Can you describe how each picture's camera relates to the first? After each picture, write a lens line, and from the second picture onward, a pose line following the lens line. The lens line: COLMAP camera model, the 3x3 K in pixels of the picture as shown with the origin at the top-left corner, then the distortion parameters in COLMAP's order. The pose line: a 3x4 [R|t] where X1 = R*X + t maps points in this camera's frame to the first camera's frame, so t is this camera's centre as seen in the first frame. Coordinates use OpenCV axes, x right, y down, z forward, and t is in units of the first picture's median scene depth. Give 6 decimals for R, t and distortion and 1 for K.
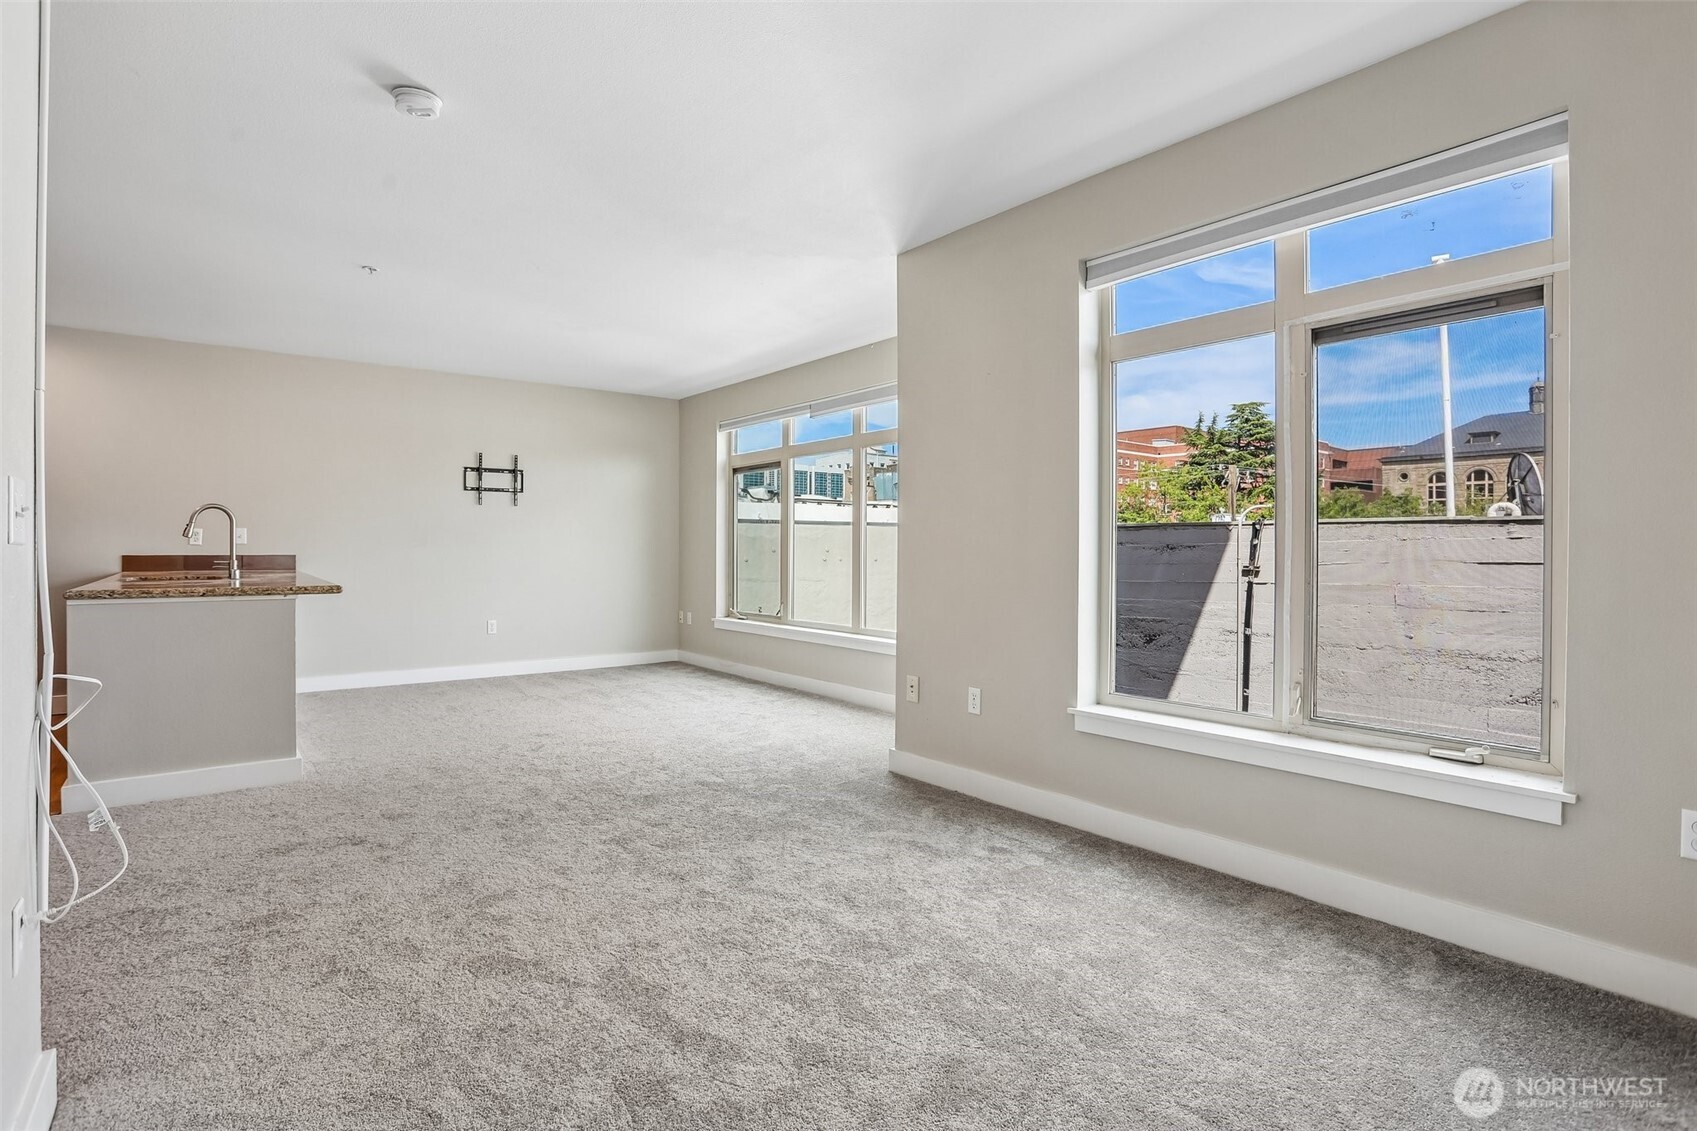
lens RADIAL K [[836.5, 0, 851.0], [0, 836.5, 557.6], [0, 0, 1]] dist [-0.084237, 0.036193]
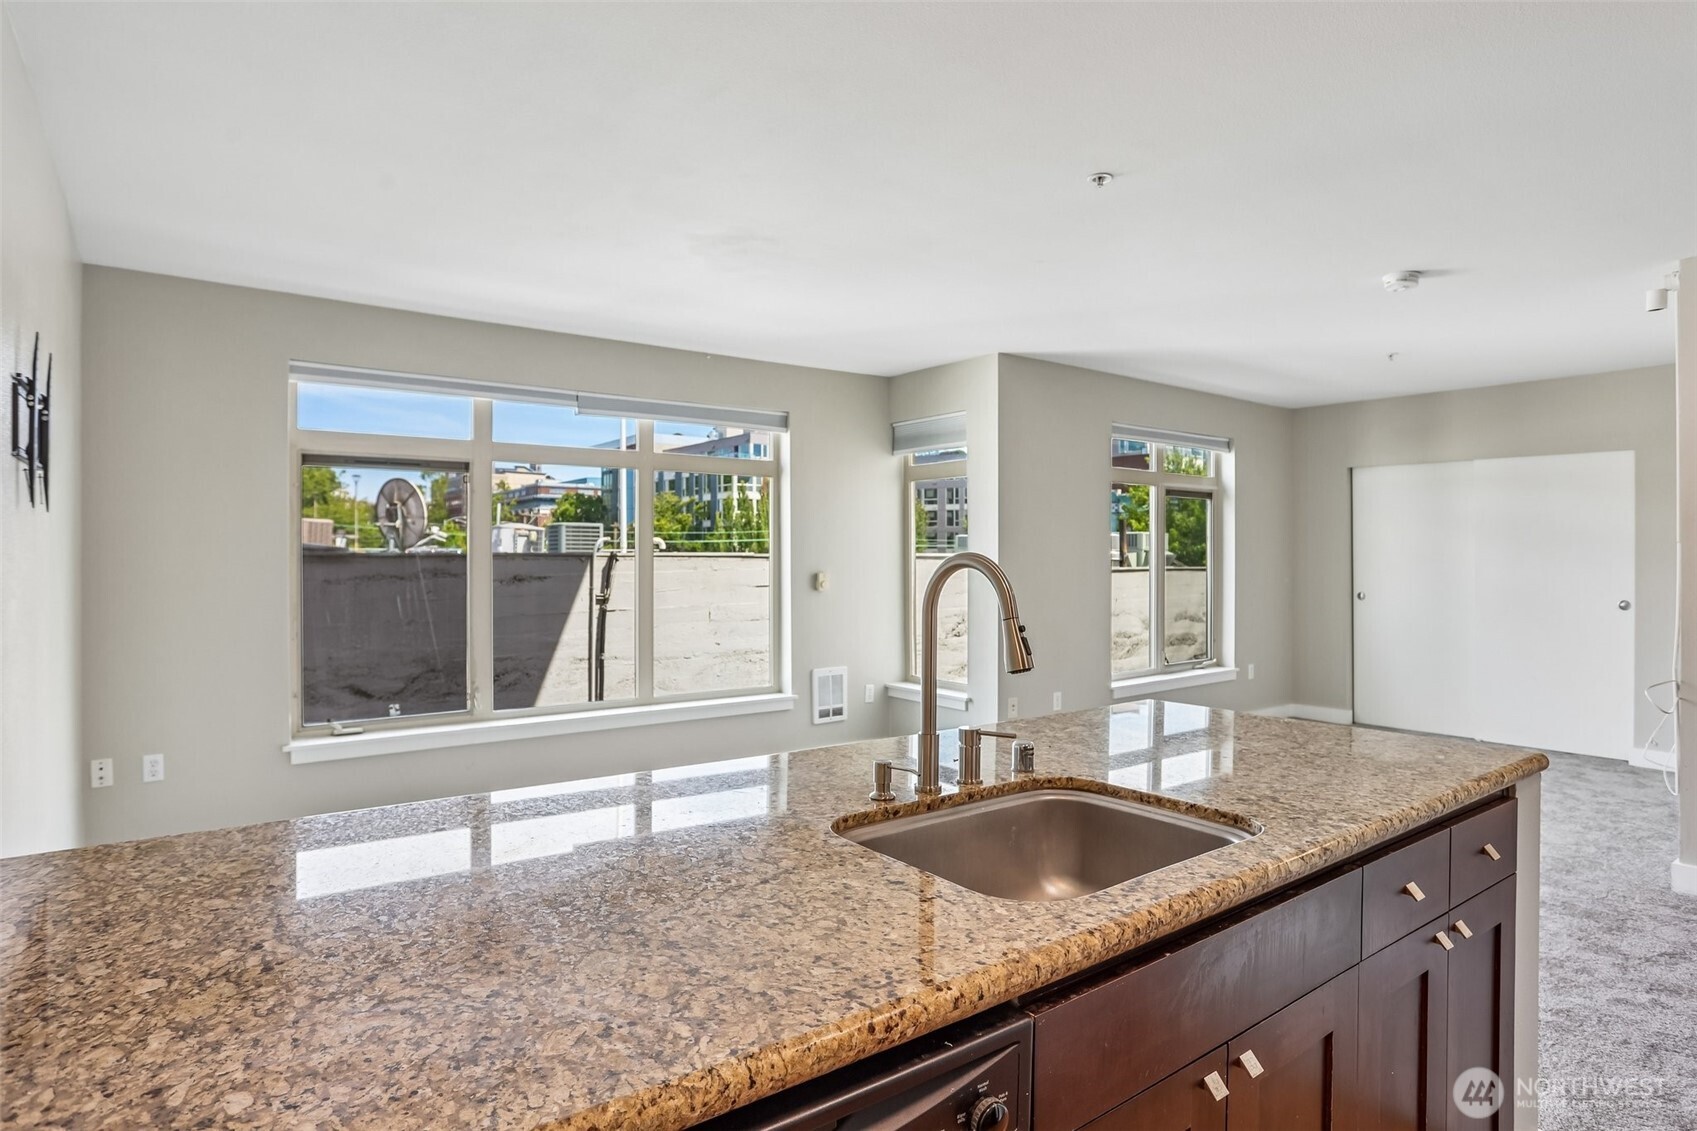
lens RADIAL K [[933.2, 0, 857.9], [0, 933.2, 558.0], [0, 0, 1]] dist [-0.075941, 0.045291]
pose [[0.018656, -0.006113, 0.999807, -0.751532], [0.009620, 0.999936, 0.005934, -0.044220], [-0.999780, 0.009507, 0.018713, 0.682661]]
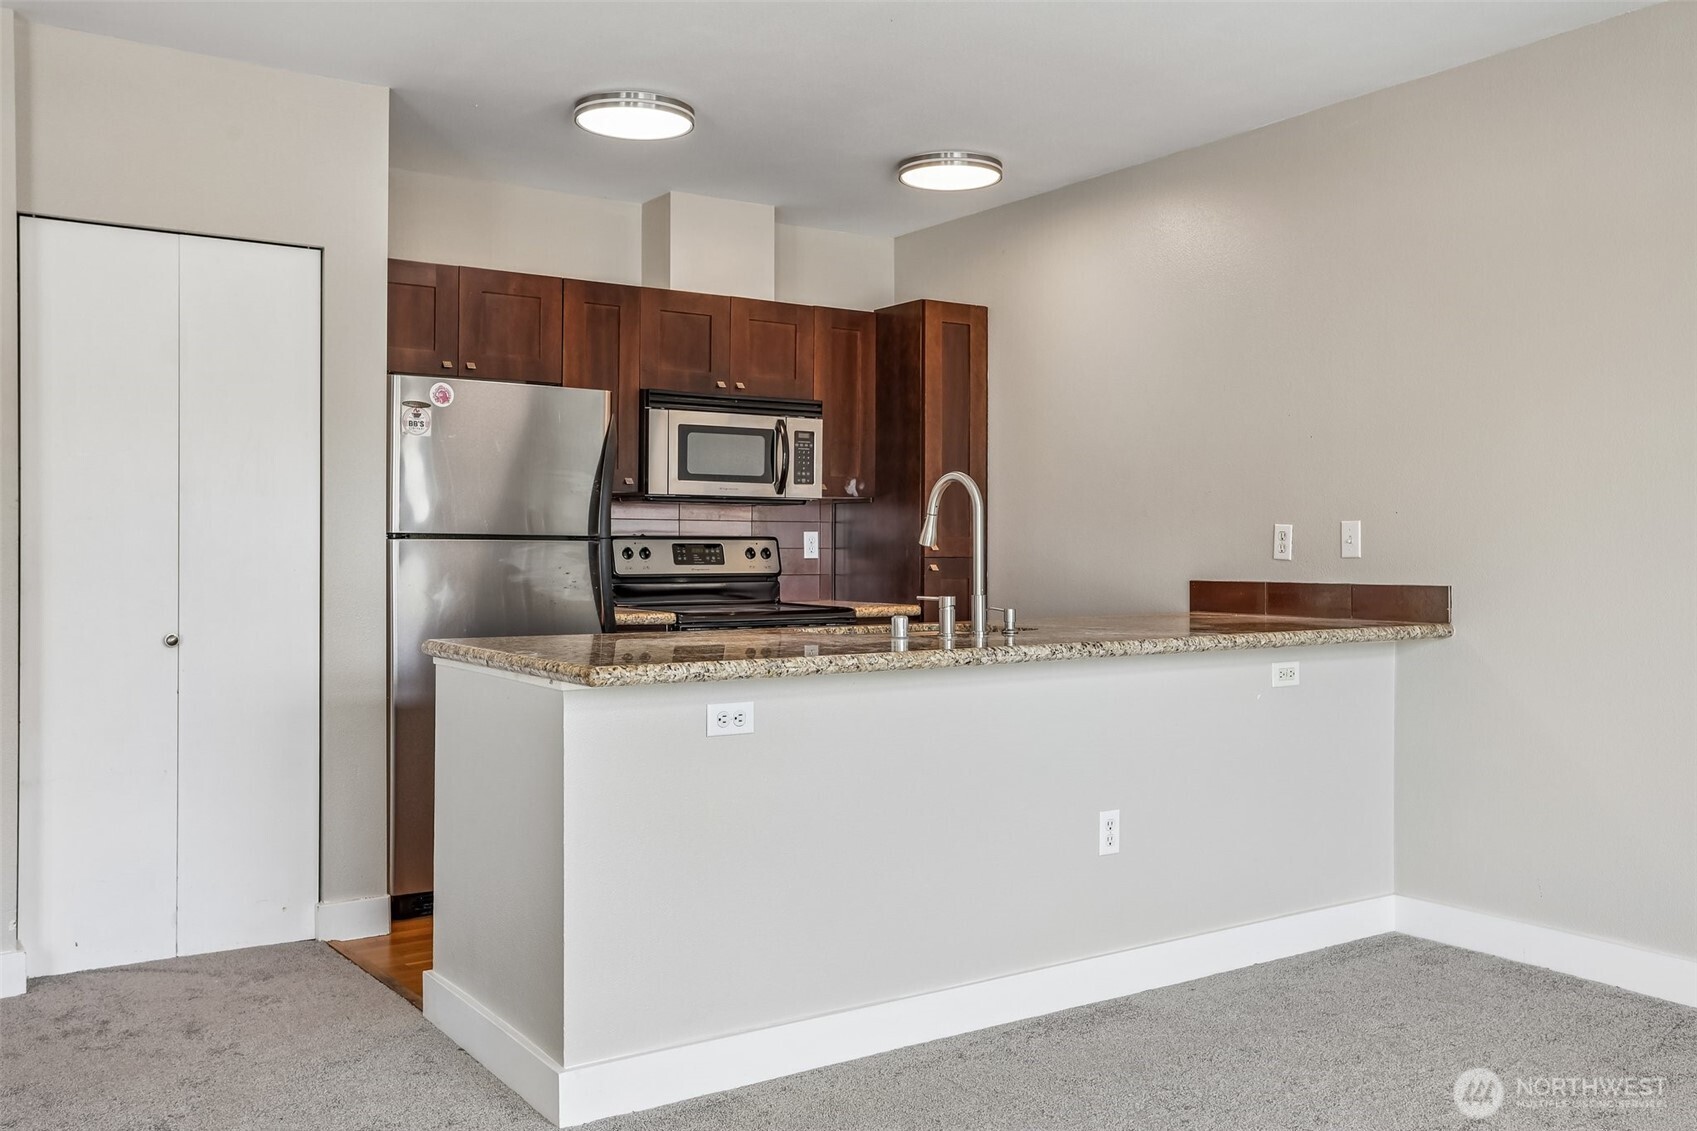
lens RADIAL K [[1484.6, 0, 841.0], [0, 1484.6, 554.5], [0, 0, 1]] dist [-0.059169, 0.226600]
pose [[-0.086859, -0.002841, -0.996217, 0.038566], [-0.013390, 0.999909, -0.001684, -0.011237], [0.996131, 0.013193, -0.086889, 0.665060]]
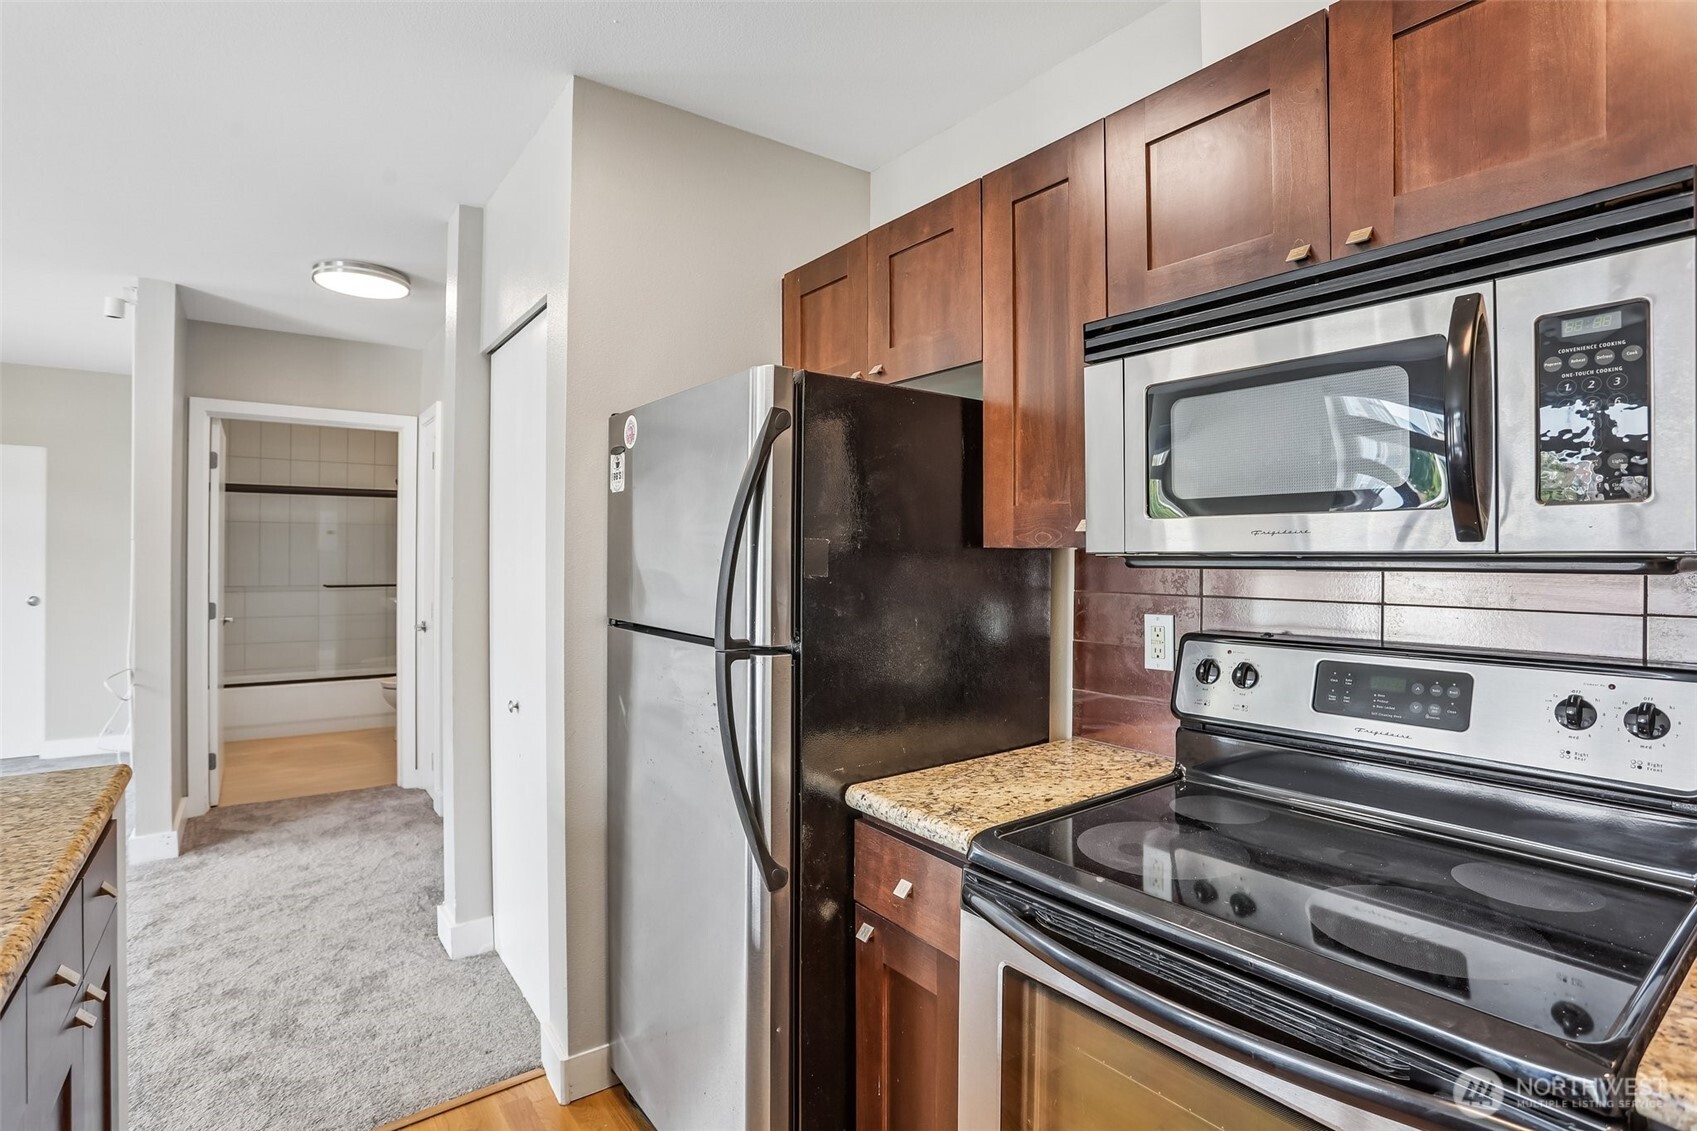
lens RADIAL K [[836.5, 0, 851.0], [0, 836.5, 557.6], [0, 0, 1]] dist [-0.084237, 0.036193]
pose [[-0.999379, -0.009246, 0.033993, -0.682498], [-0.008881, 0.999901, 0.010877, -0.043652], [-0.034091, 0.010569, -0.999363, 0.698434]]
